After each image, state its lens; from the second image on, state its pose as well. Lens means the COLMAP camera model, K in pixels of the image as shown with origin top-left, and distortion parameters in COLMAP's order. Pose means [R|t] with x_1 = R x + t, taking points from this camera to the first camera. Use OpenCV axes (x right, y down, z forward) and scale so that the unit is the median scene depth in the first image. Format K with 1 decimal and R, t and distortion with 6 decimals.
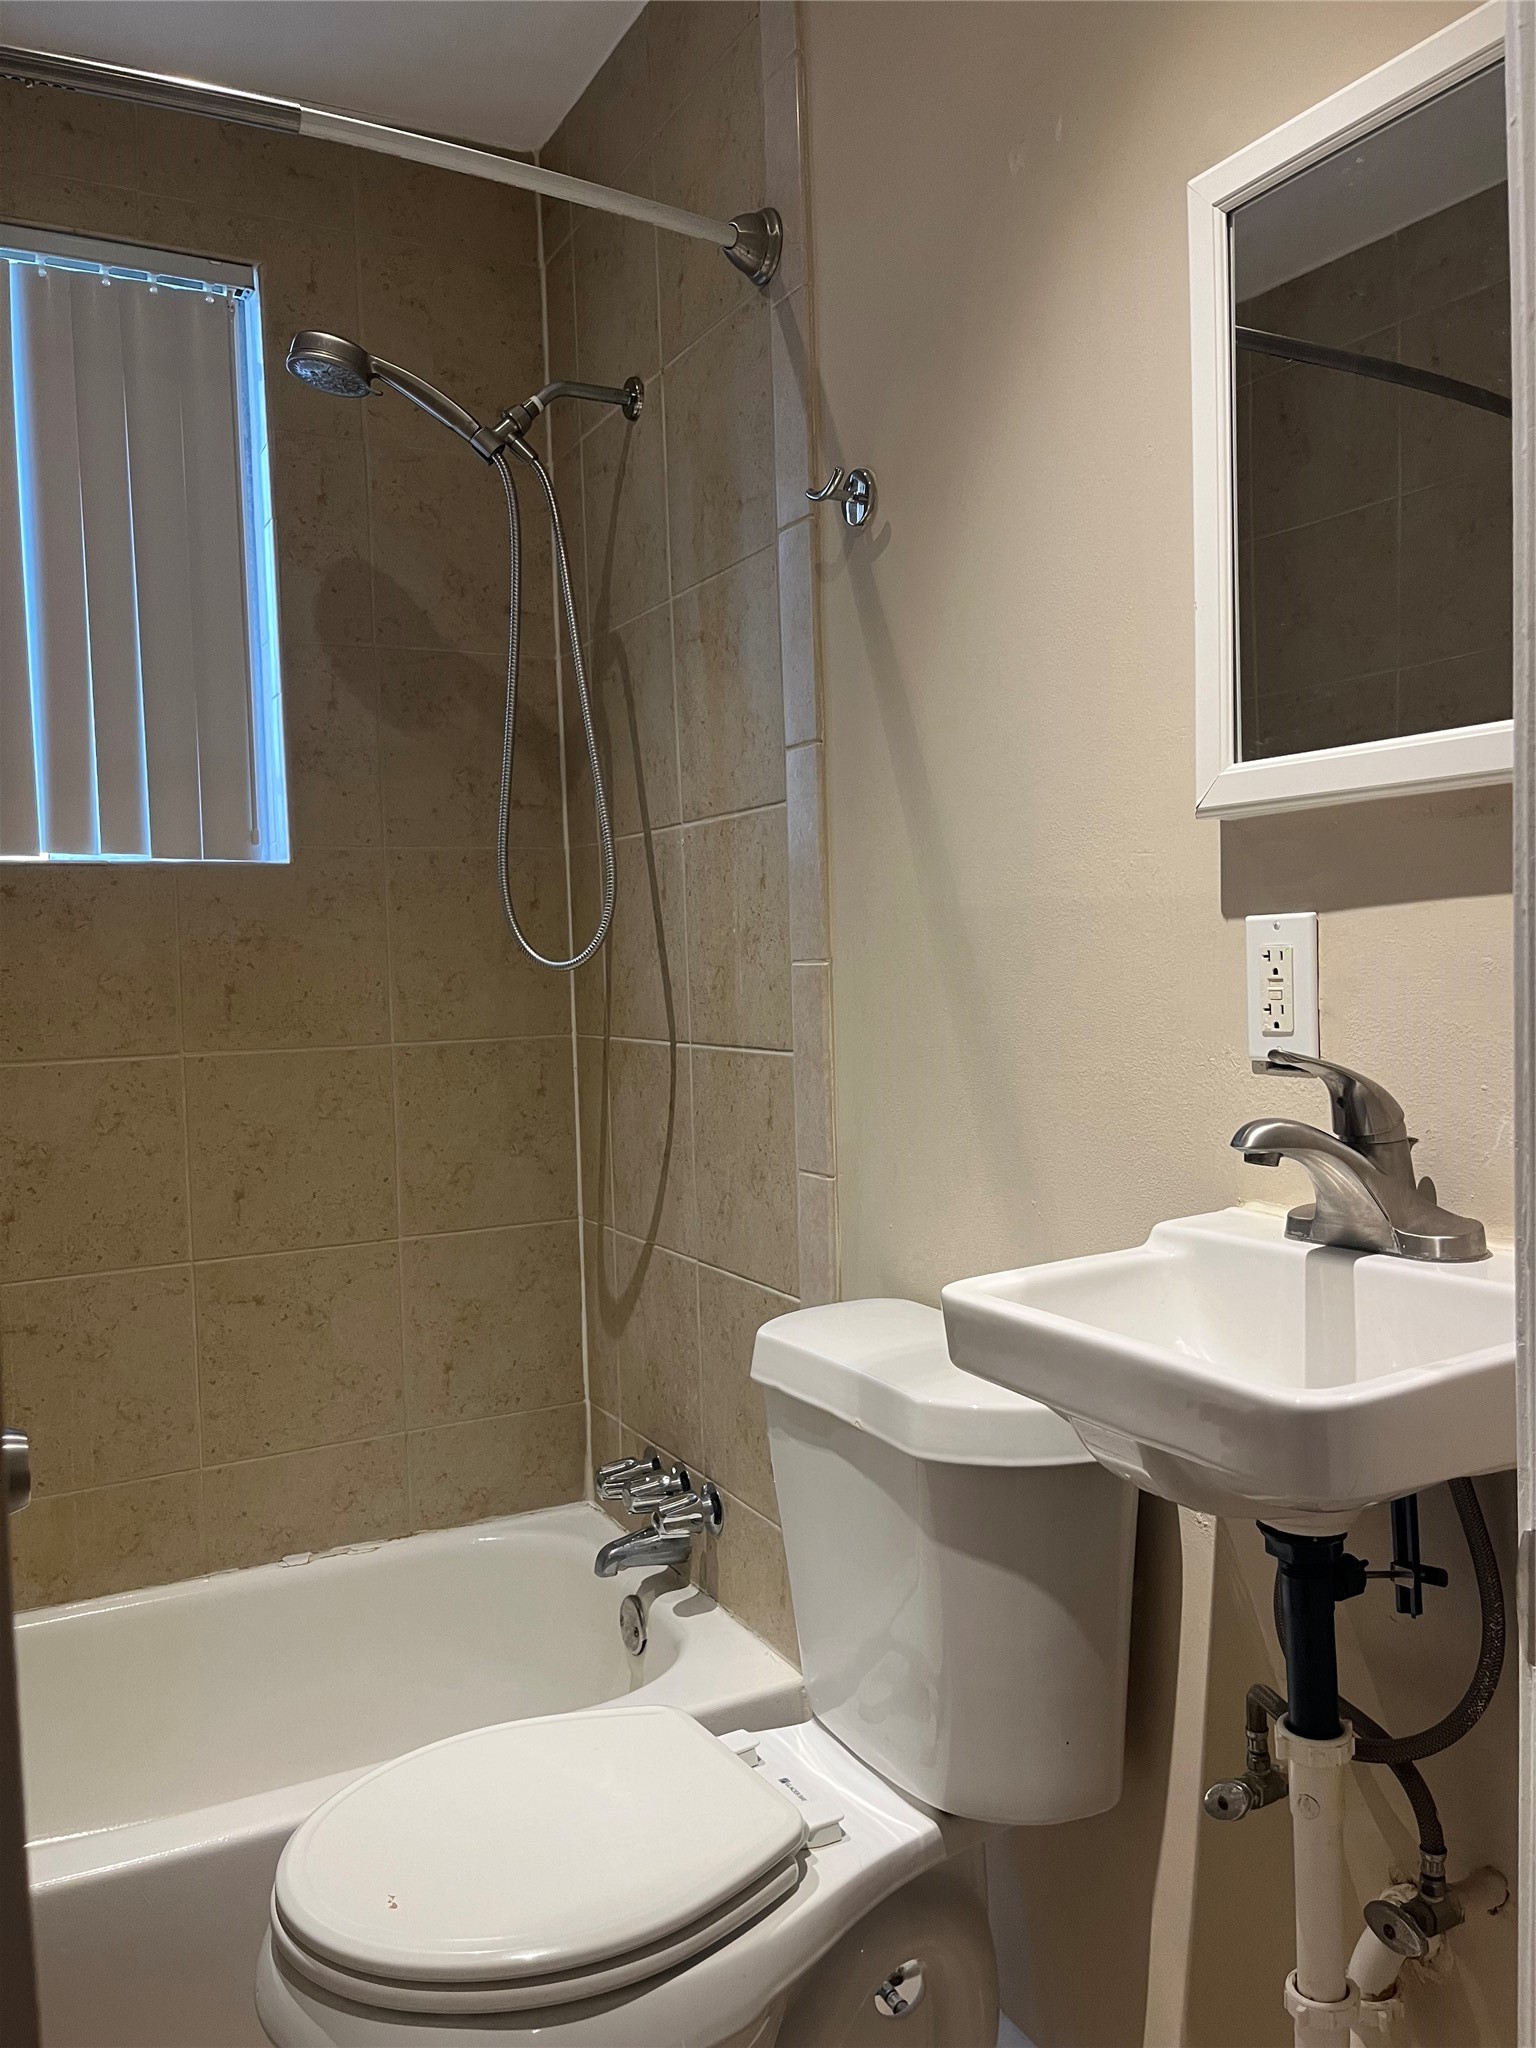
lens RADIAL K [[1560.1, 0, 775.3], [0, 1560.1, 1028.9], [0, 0, 1]] dist [0.059345, -0.086436]
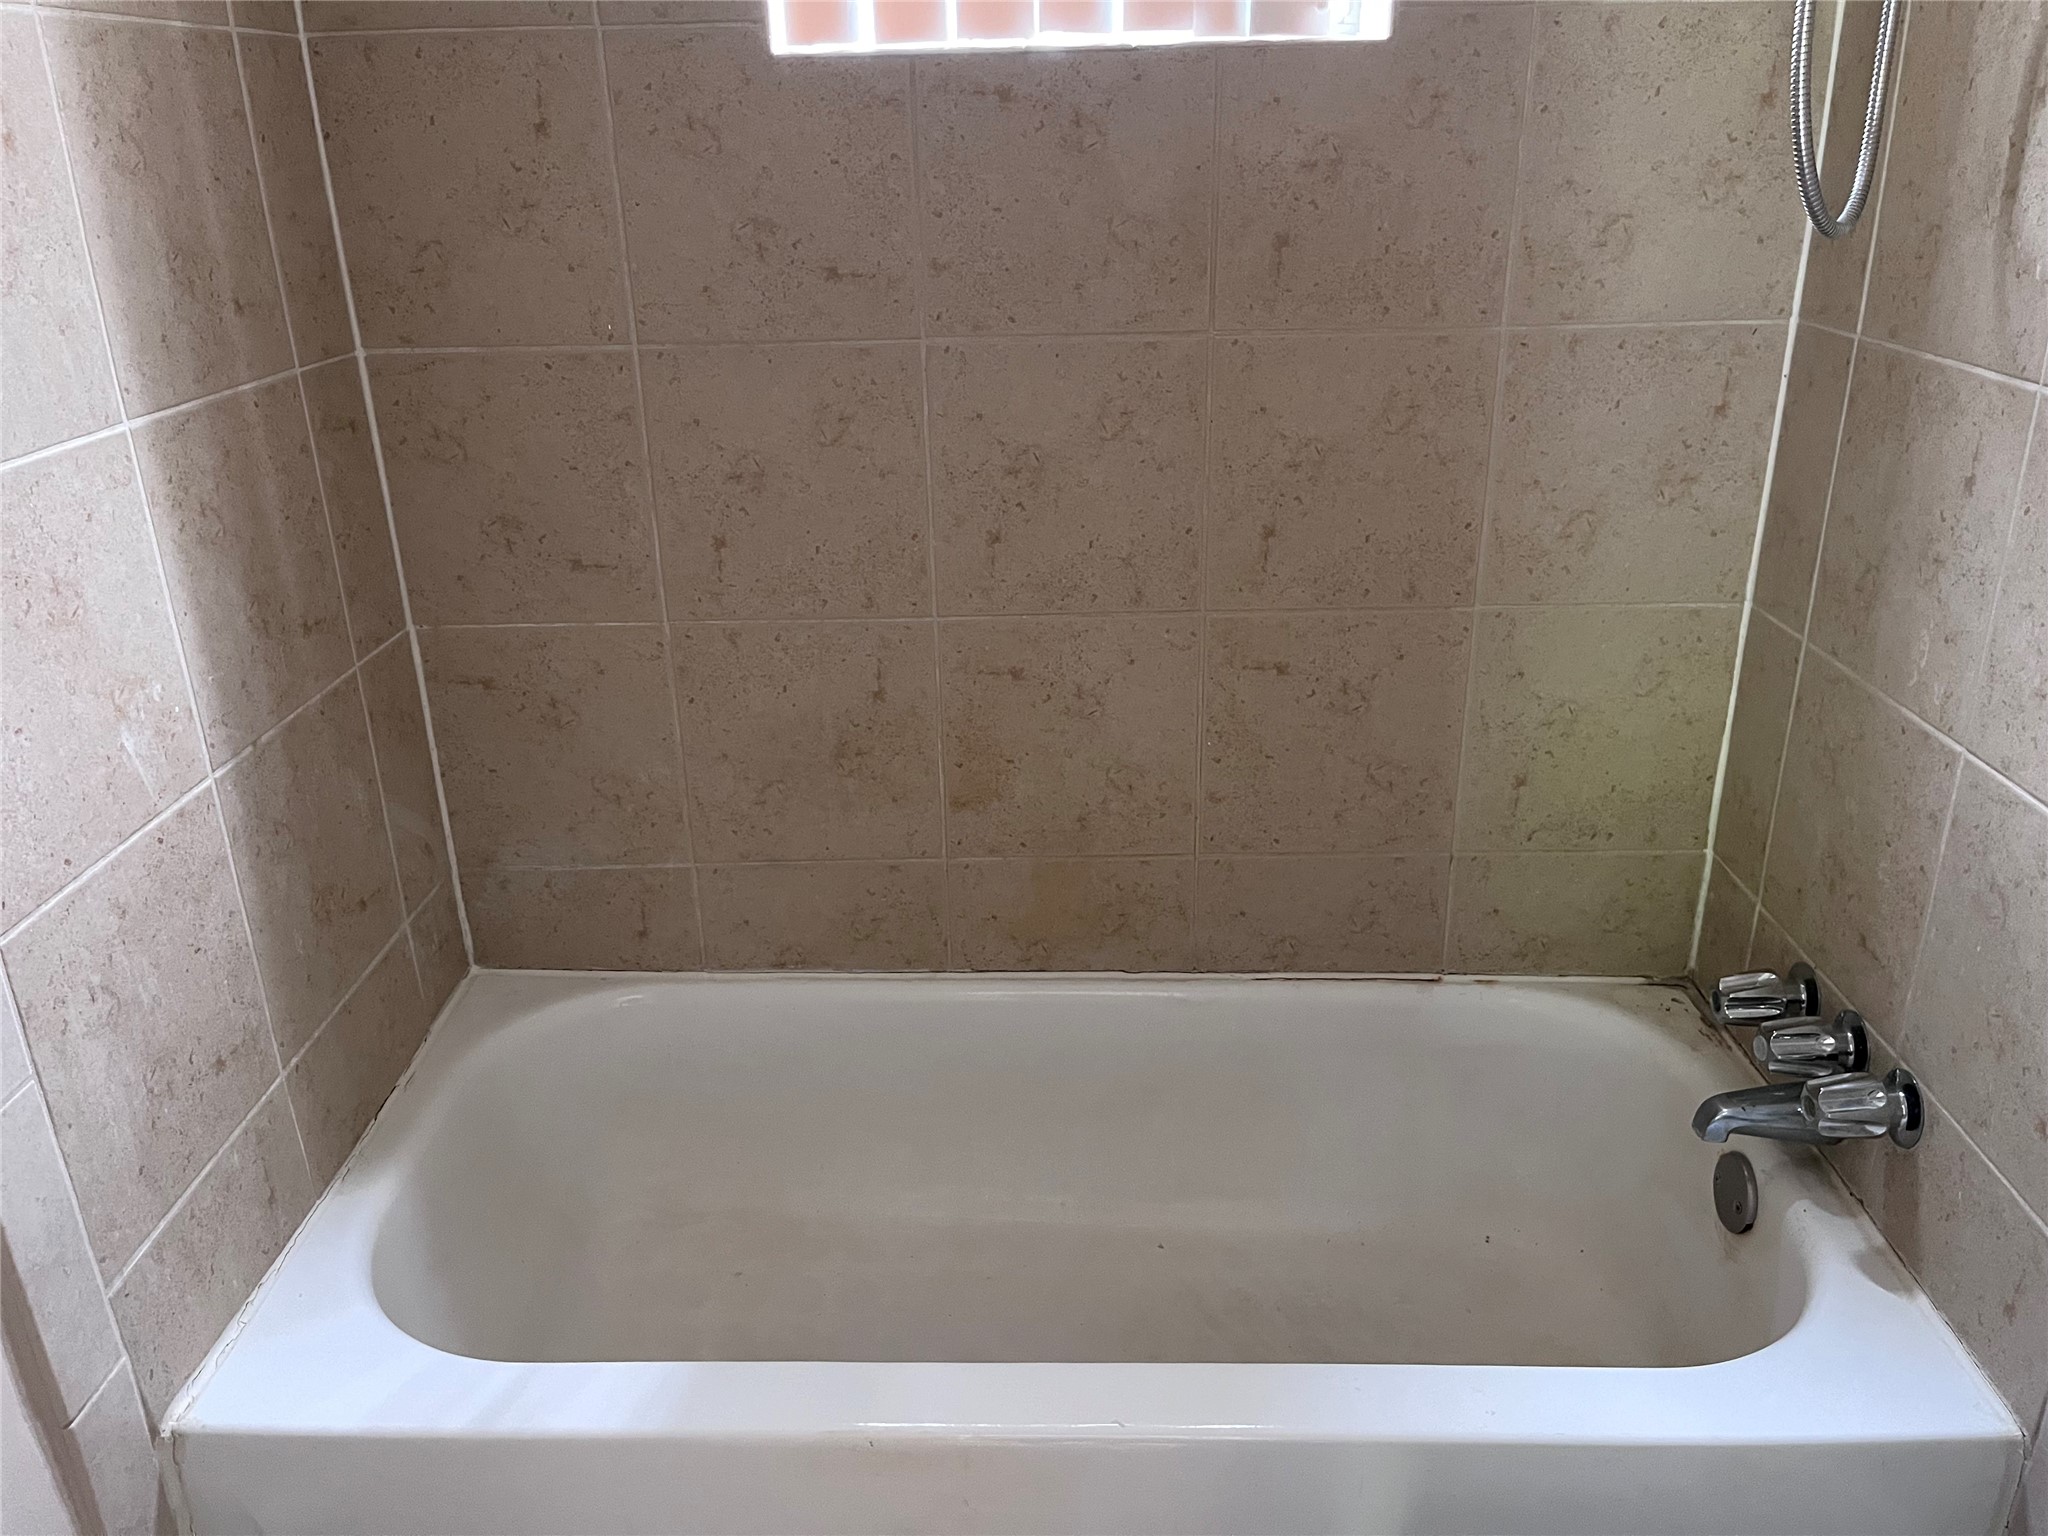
lens RADIAL K [[1560.1, 0, 1010.6], [0, 1560.1, 760.5], [0, 0, 1]] dist [0.059345, -0.086436]
pose [[0.869134, 0.195691, -0.454214, -0.087913], [-0.026612, 0.935565, 0.352150, -0.051004], [0.493860, -0.293978, 0.818340, 0.295155]]
